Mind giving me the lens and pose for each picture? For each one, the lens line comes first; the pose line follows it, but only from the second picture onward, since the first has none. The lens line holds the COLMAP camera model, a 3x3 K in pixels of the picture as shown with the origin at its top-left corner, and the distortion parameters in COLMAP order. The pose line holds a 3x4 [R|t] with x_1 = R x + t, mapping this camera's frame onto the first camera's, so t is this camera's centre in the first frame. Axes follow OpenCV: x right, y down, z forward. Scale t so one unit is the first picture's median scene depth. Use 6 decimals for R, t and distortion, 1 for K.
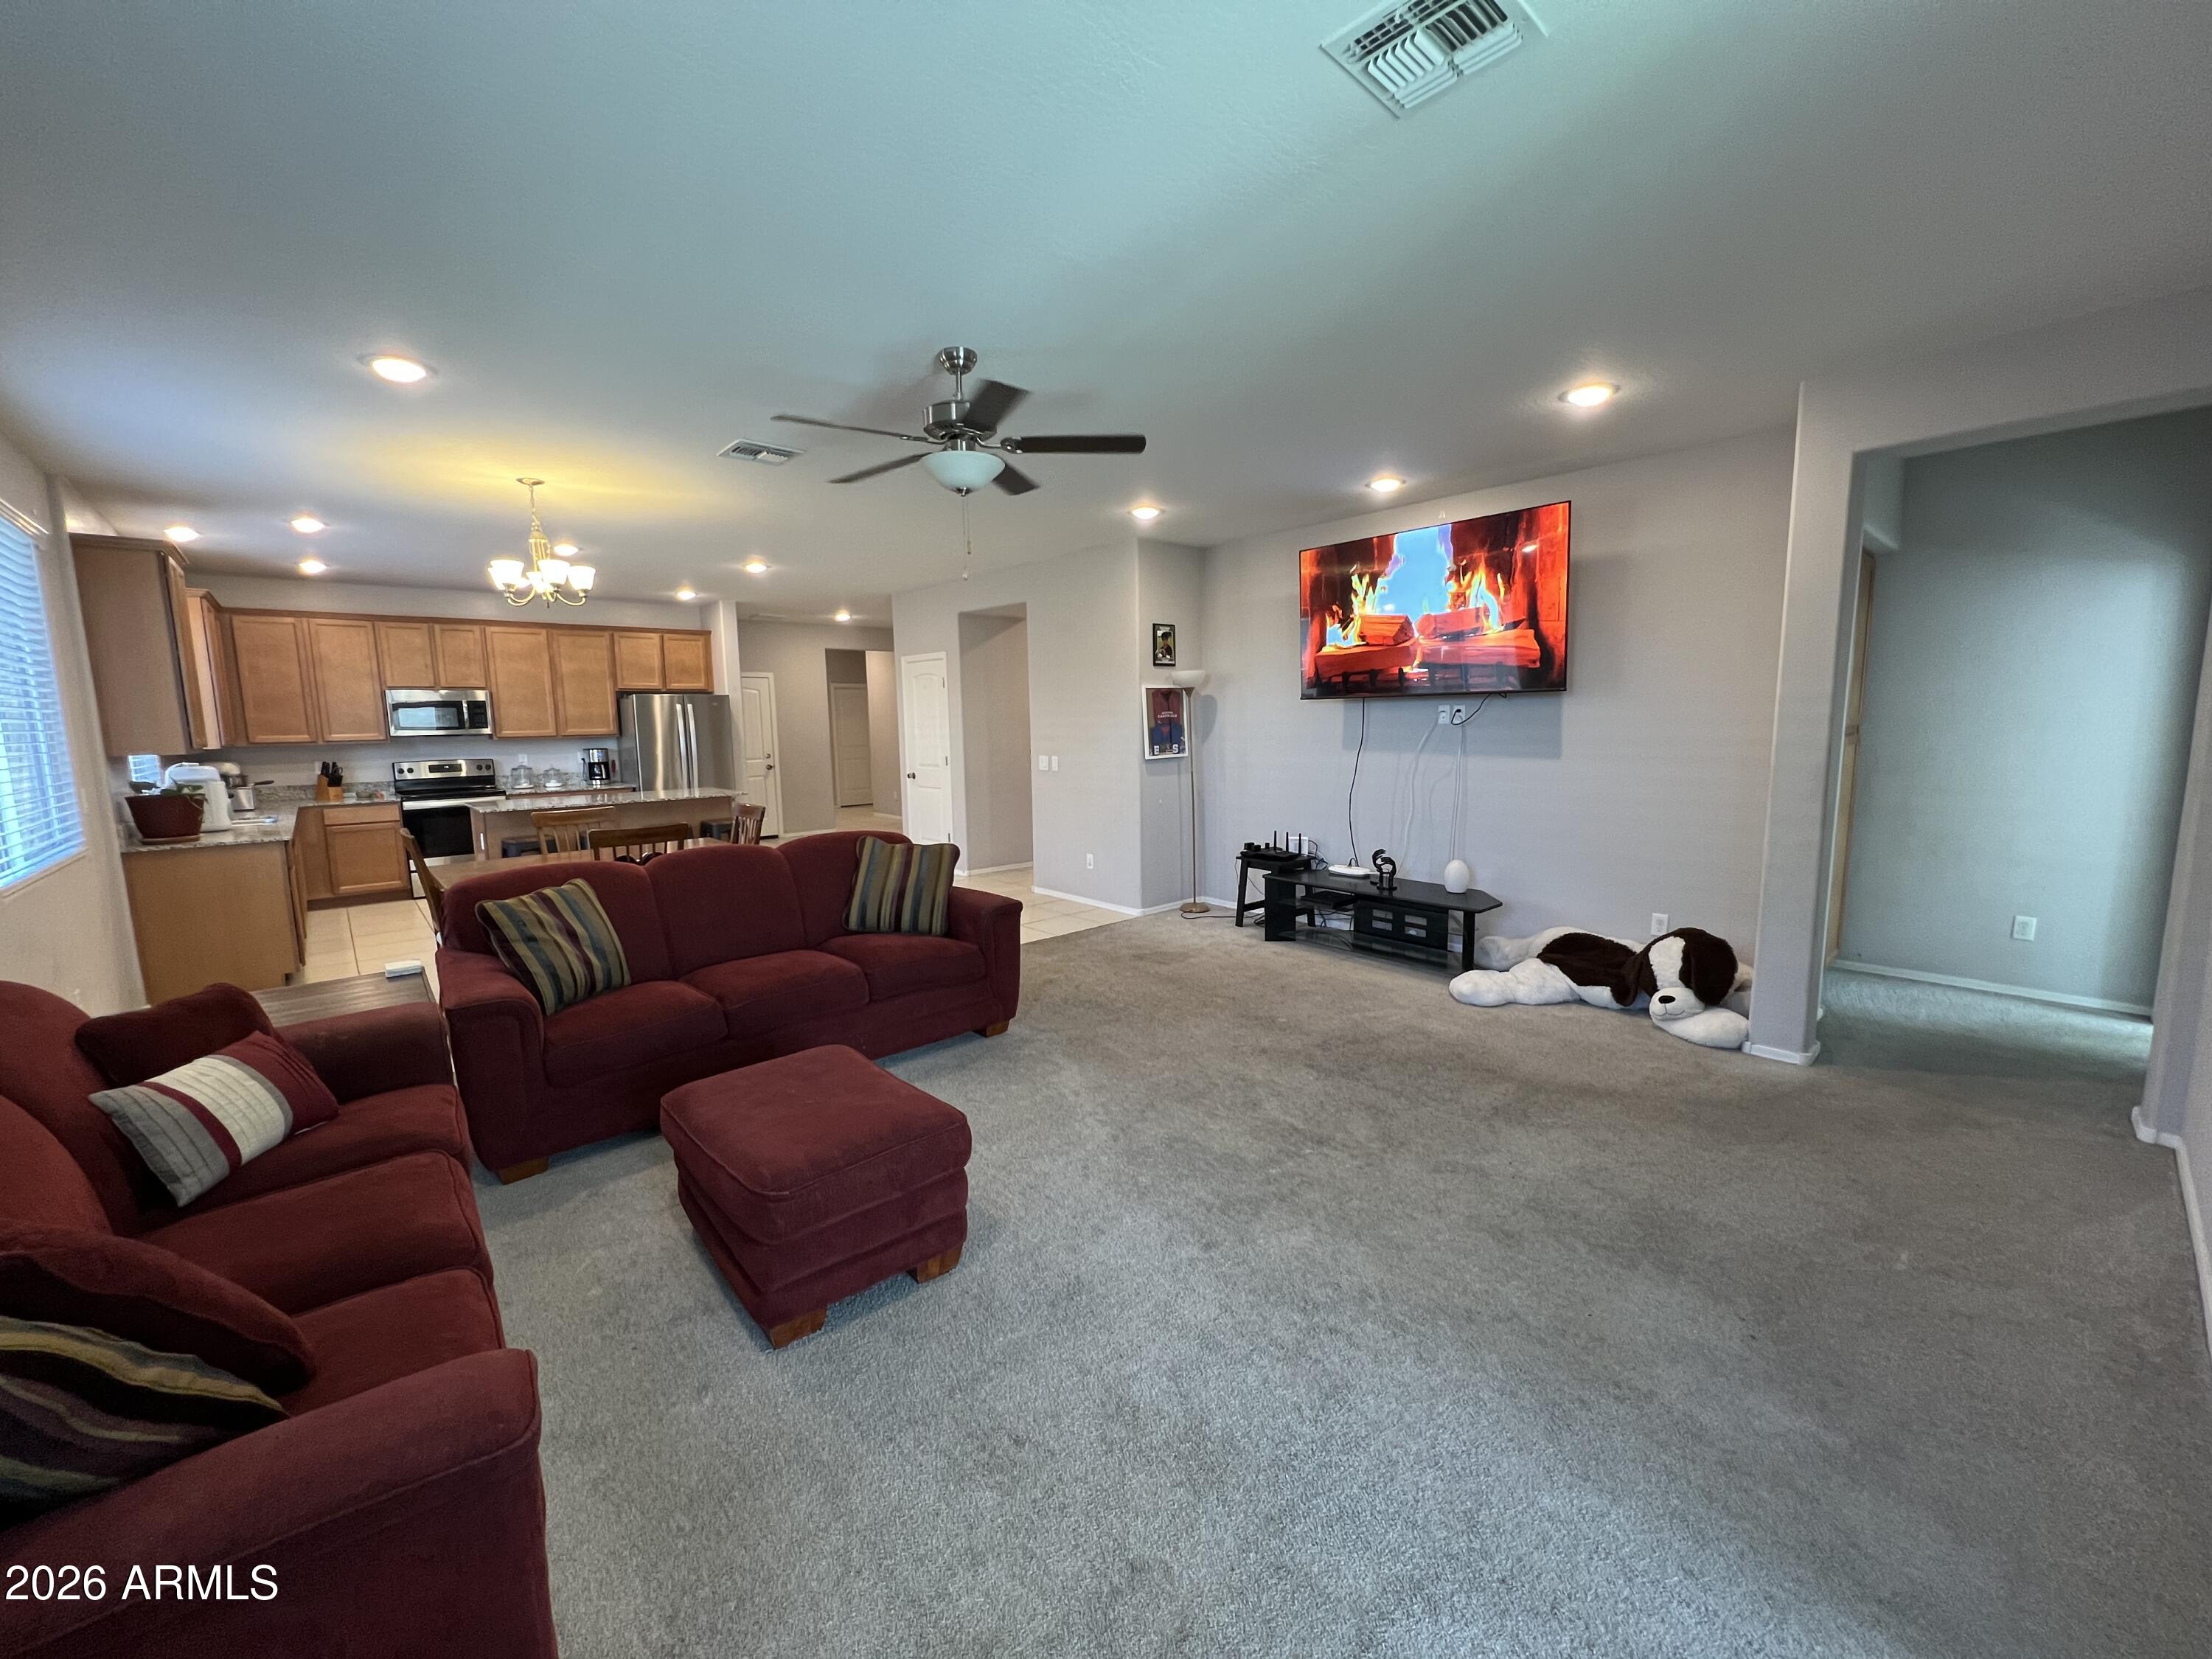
lens RADIAL K [[880.0, 0, 1094.2], [0, 880.0, 824.8], [0, 0, 1]] dist [-0.002203, -0.000344]
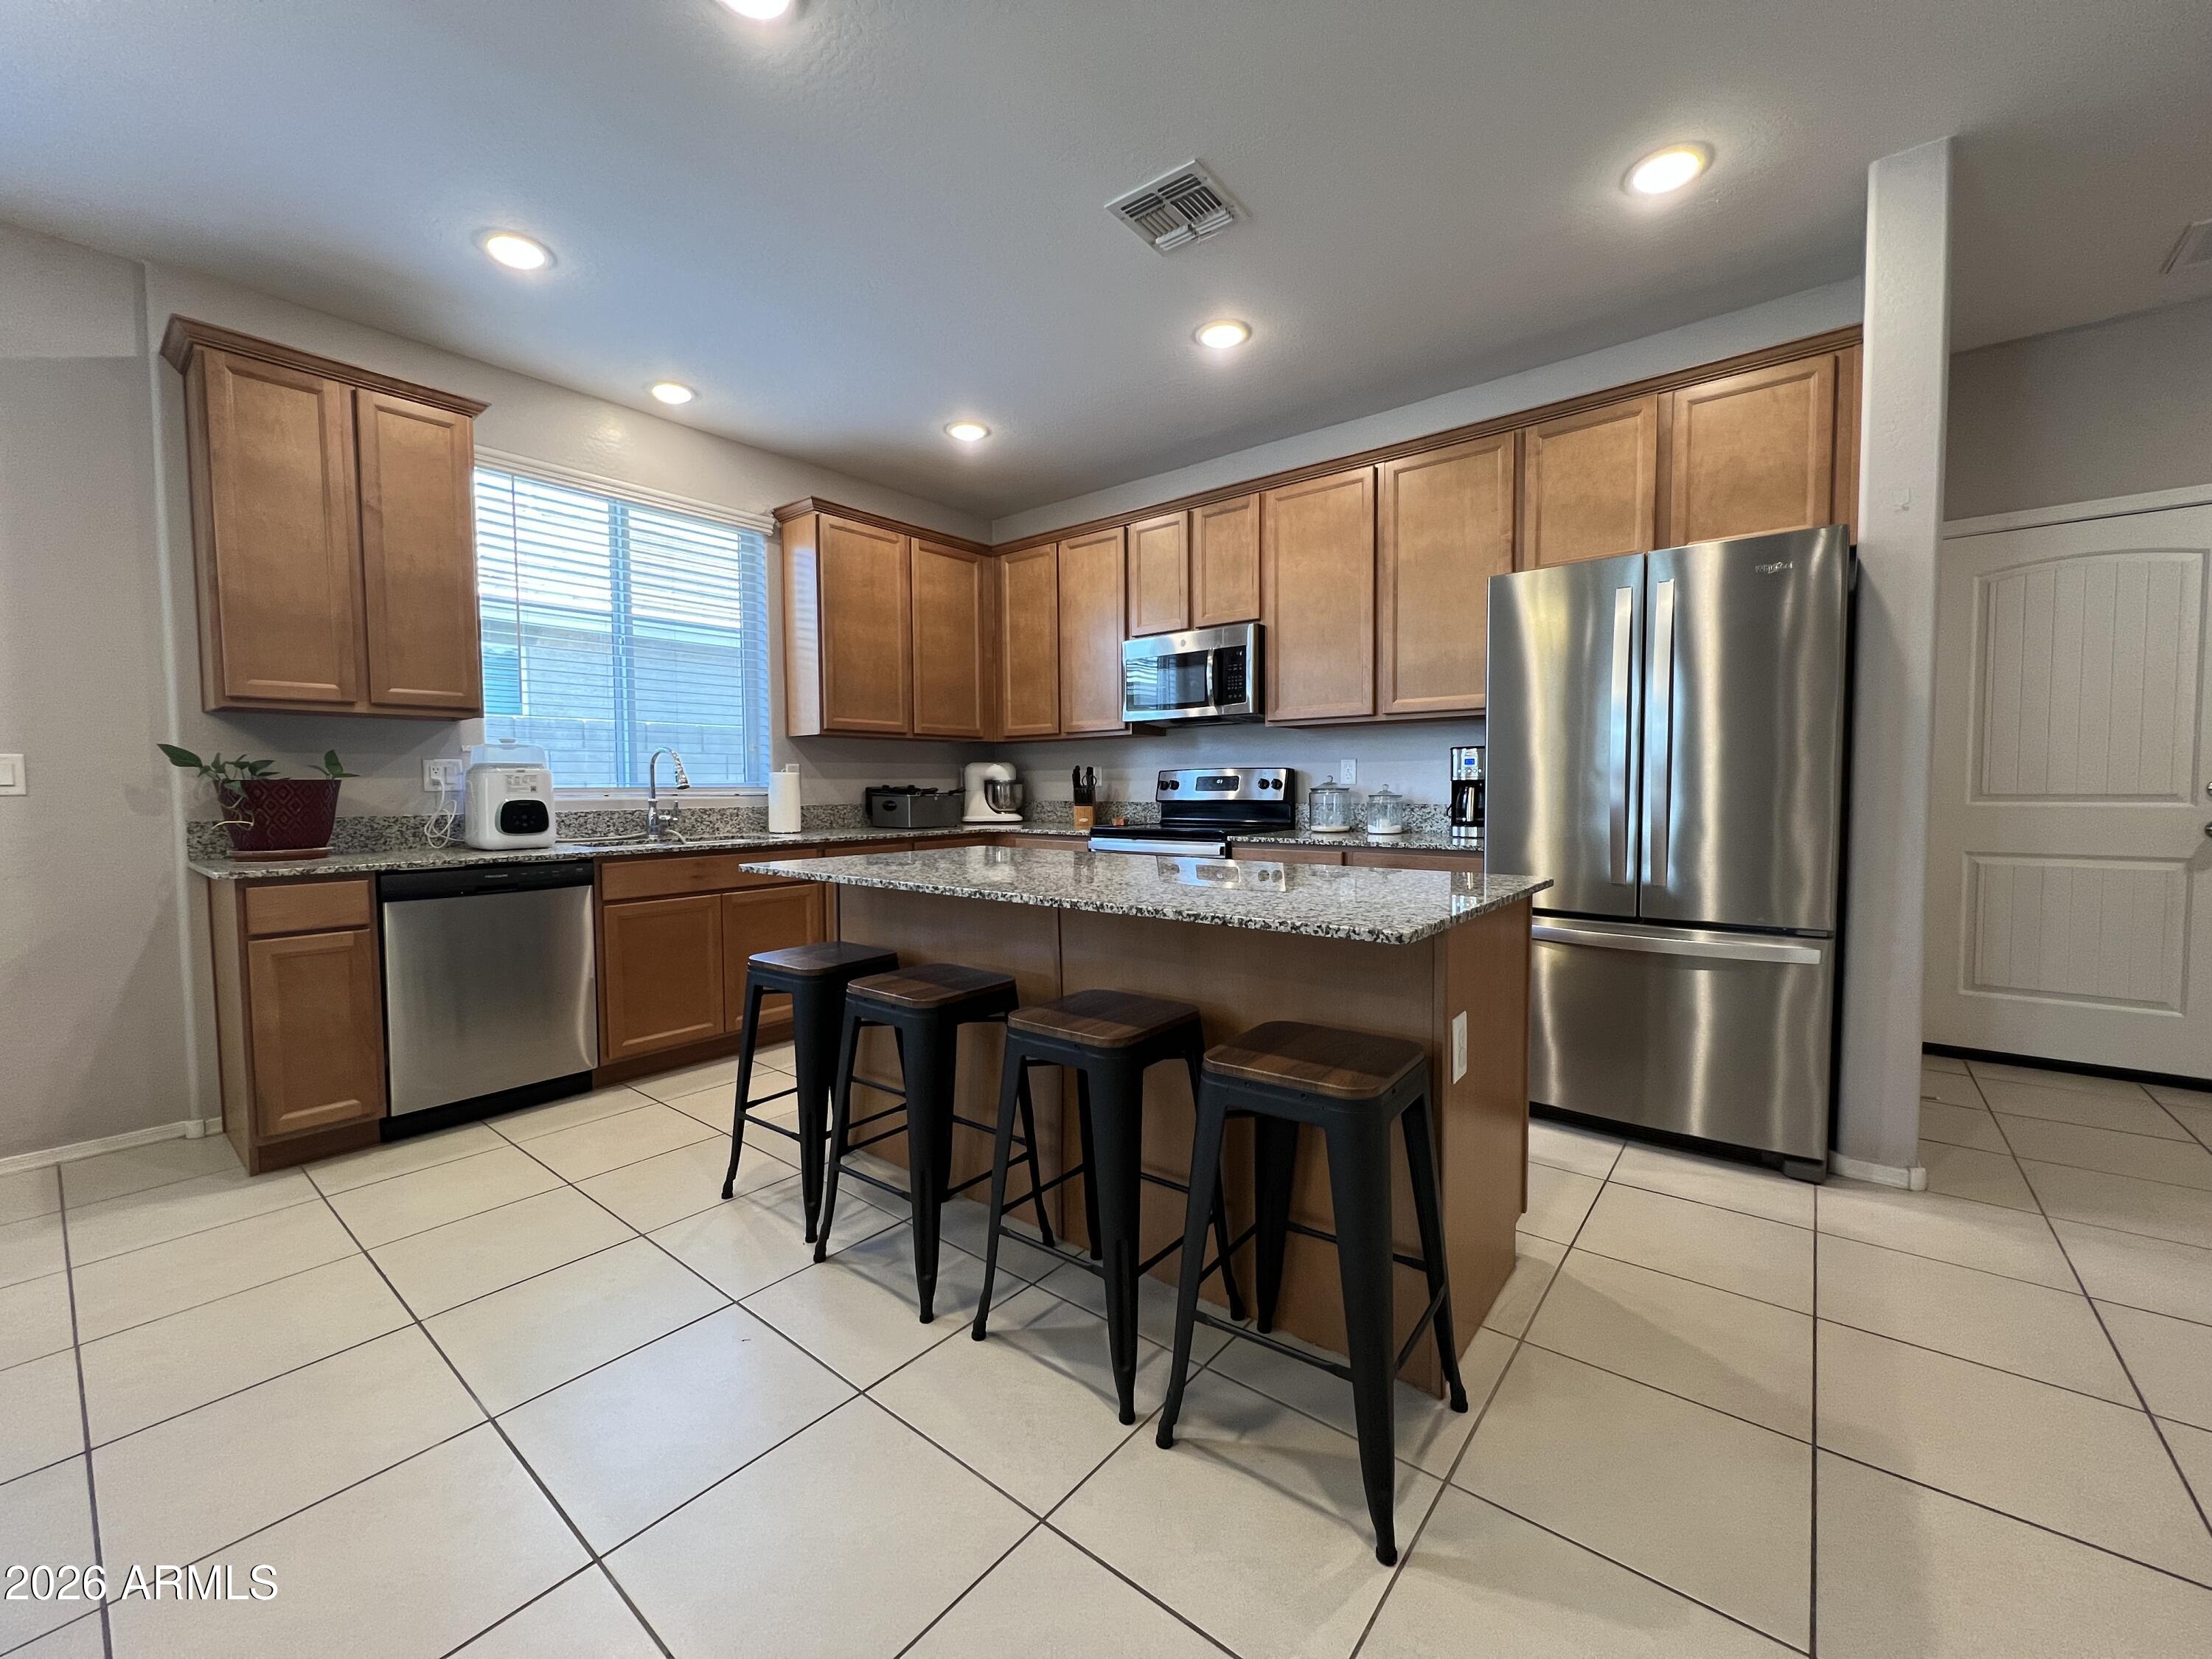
lens RADIAL K [[880.0, 0, 1103.5], [0, 880.0, 824.6], [0, 0, 1]] dist [-0.002203, -0.000344]
pose [[0.174200, 0.061460, -0.982790, -0.220683], [-0.114011, 0.992597, 0.041864, -0.053004], [0.978088, 0.104756, 0.179918, 0.826337]]
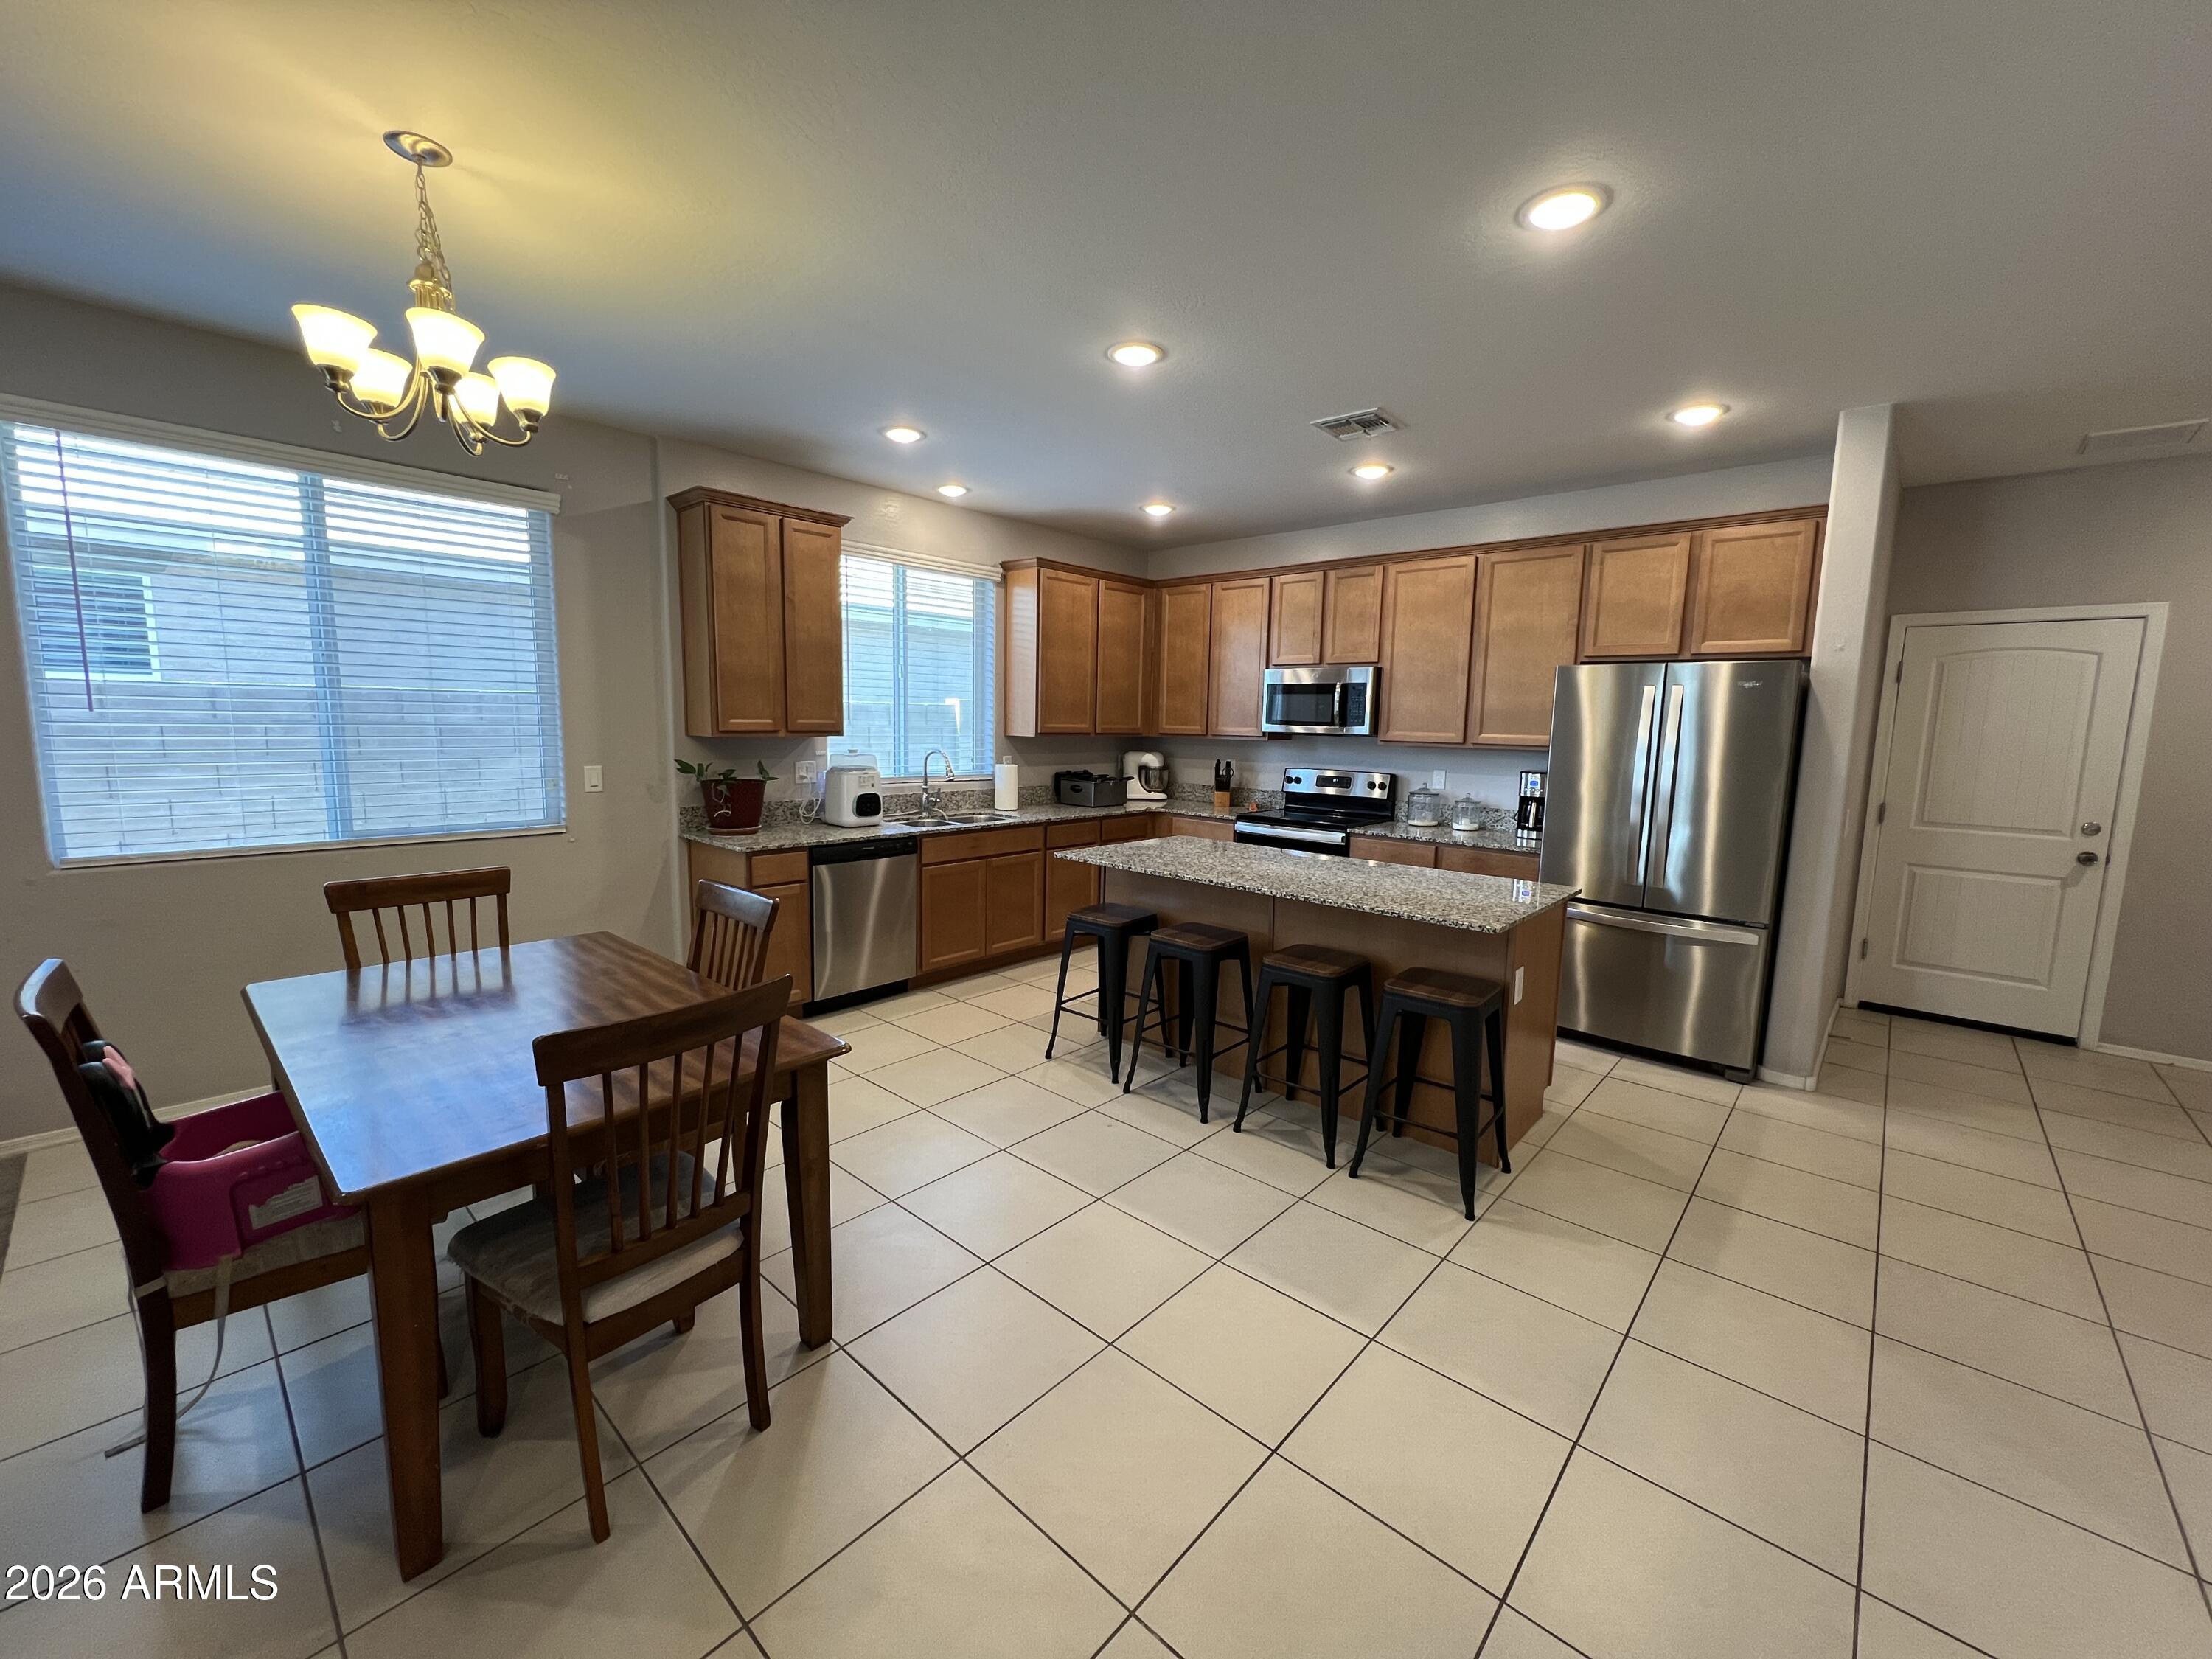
lens RADIAL K [[880.0, 0, 1104.2], [0, 880.0, 824.3], [0, 0, 1]] dist [-0.002203, -0.000344]
pose [[0.118394, 0.139977, -0.983051, -0.072731], [-0.142327, 0.982184, 0.122712, -0.089257], [0.982714, 0.125386, 0.136207, 0.720859]]
